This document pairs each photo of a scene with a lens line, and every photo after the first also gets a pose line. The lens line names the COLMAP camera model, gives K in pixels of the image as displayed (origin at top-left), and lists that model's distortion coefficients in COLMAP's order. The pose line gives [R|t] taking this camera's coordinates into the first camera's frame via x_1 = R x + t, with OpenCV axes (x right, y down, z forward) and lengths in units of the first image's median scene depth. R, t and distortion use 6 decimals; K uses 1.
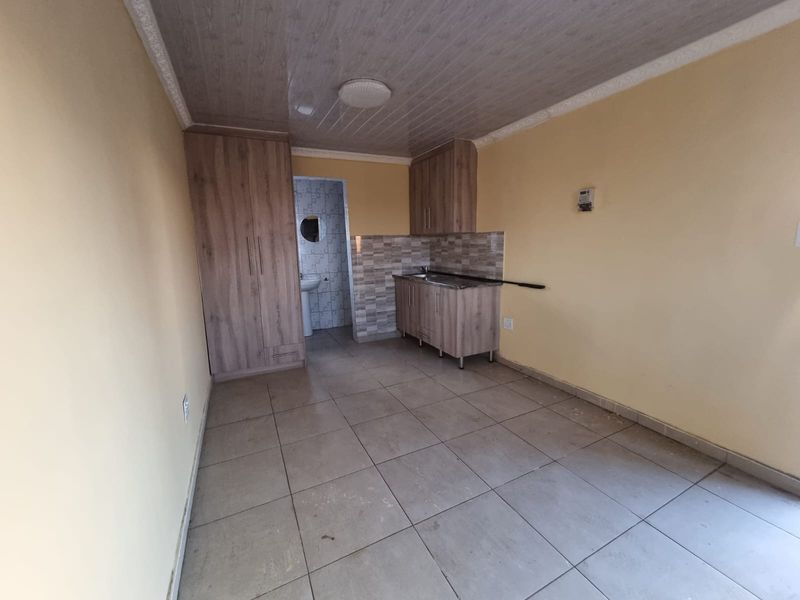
lens RADIAL K [[331.5, 0, 399.0], [0, 331.5, 296.6], [0, 0, 1]] dist [-0.002321, -0.000231]
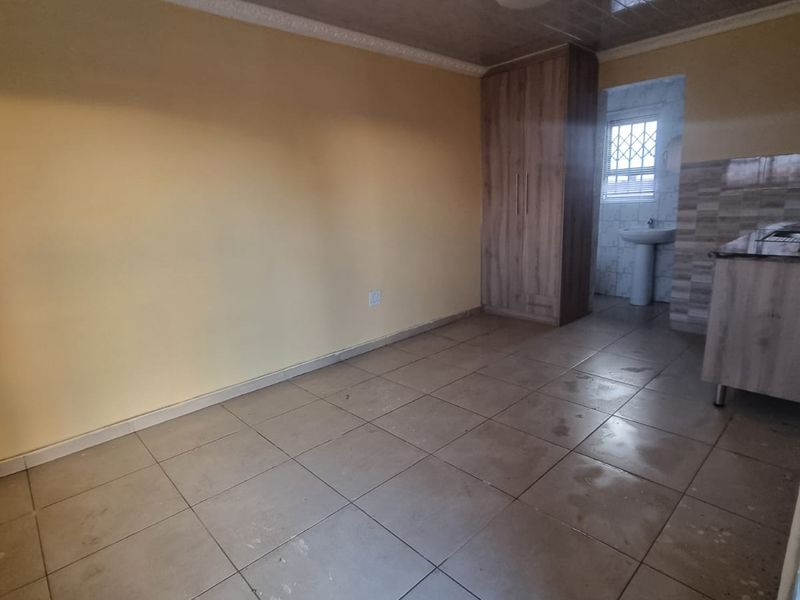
lens RADIAL K [[438.1, 0, 402.3], [0, 438.1, 304.0], [0, 0, 1]] dist [0.000910, -0.000232]
pose [[0.294915, 0.234288, -0.926355, 0.663090], [-0.119451, 0.970909, 0.207528, -0.033372], [0.948028, 0.049451, 0.314321, 0.269551]]
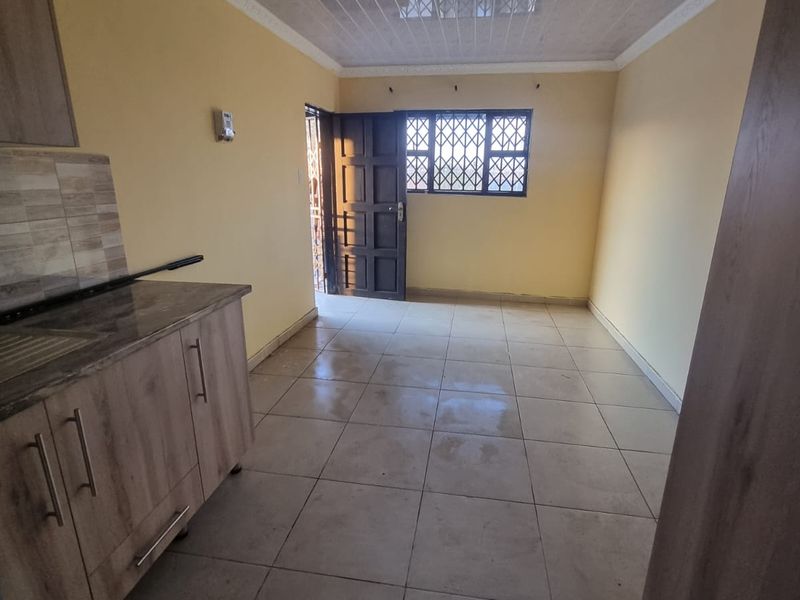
lens RADIAL K [[438.1, 0, 402.3], [0, 438.1, 304.0], [0, 0, 1]] dist [0.000910, -0.000232]
pose [[-0.814270, -0.146830, 0.561609, -0.299010], [0.105857, 0.913699, 0.392364, -0.198292], [-0.570752, 0.378941, -0.728454, 1.221547]]
